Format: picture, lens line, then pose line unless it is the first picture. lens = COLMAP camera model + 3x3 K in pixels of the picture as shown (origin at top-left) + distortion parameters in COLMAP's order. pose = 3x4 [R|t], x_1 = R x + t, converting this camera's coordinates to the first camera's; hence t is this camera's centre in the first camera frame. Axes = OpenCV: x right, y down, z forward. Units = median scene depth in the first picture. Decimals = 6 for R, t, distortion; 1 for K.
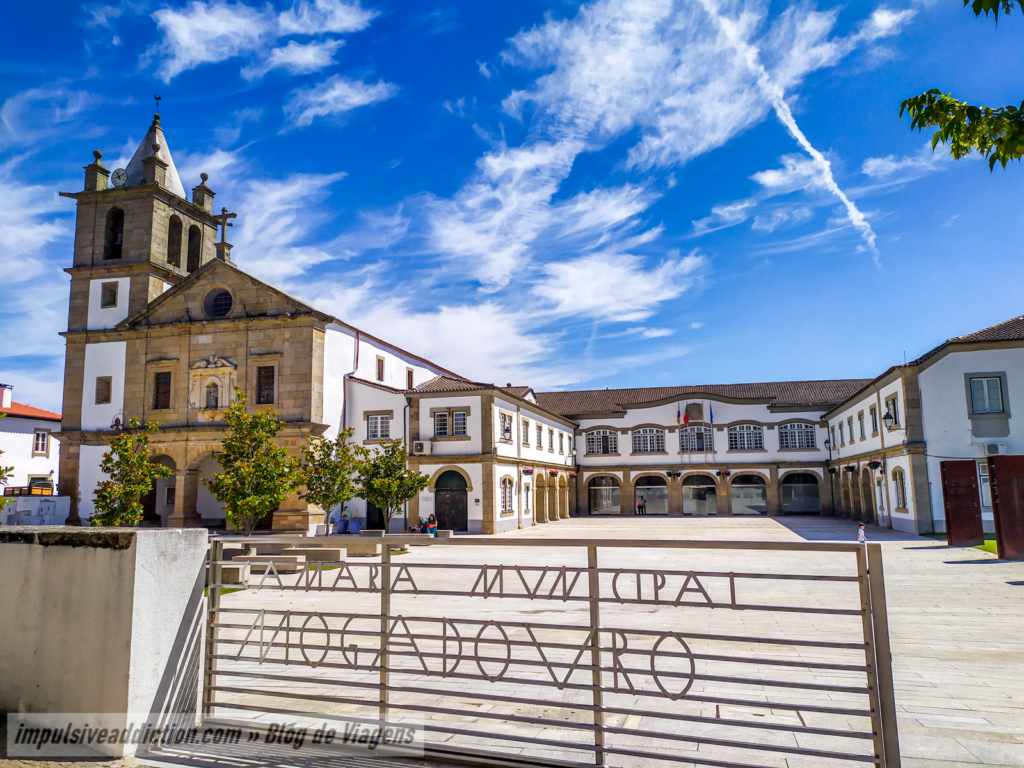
lens RADIAL K [[770.5, 0, 512.0], [0, 770.5, 384.0], [0, 0, 1]] dist [0.140407, -0.172855]
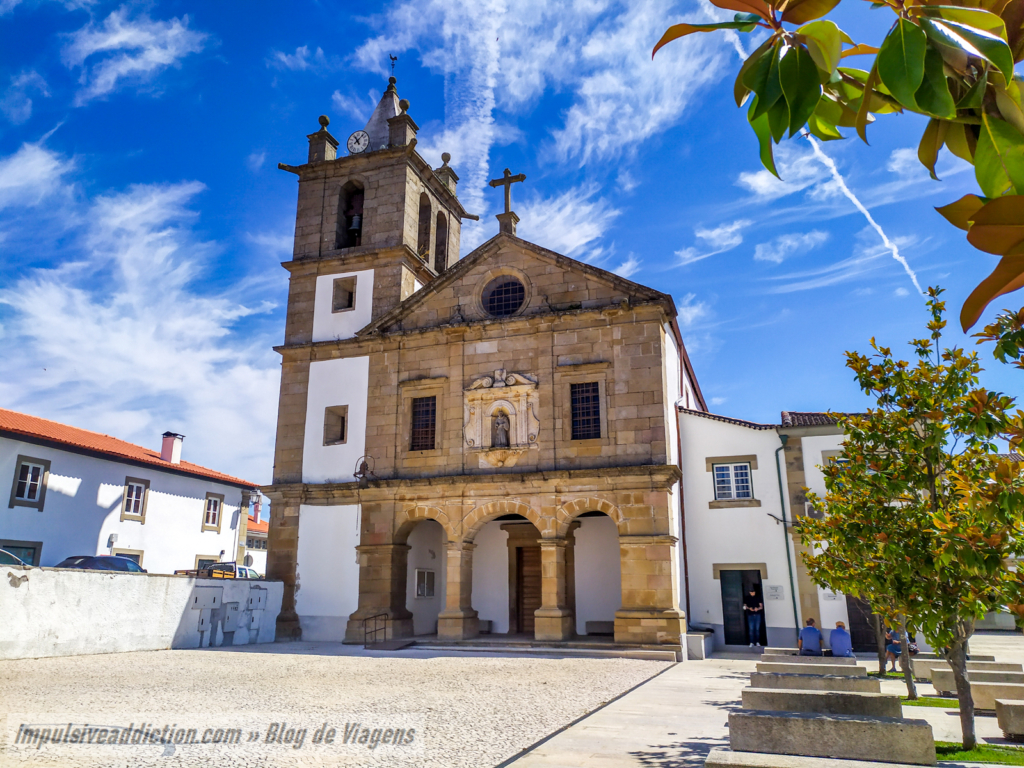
lens RADIAL K [[763.4, 0, 512.0], [0, 763.4, 384.0], [0, 0, 1]] dist [0.073036, -0.055460]
pose [[0.997227, -0.007379, -0.074048, -0.315380], [-0.002529, 0.991136, -0.132827, 0.061932], [0.074372, 0.132646, 0.988369, 0.343018]]
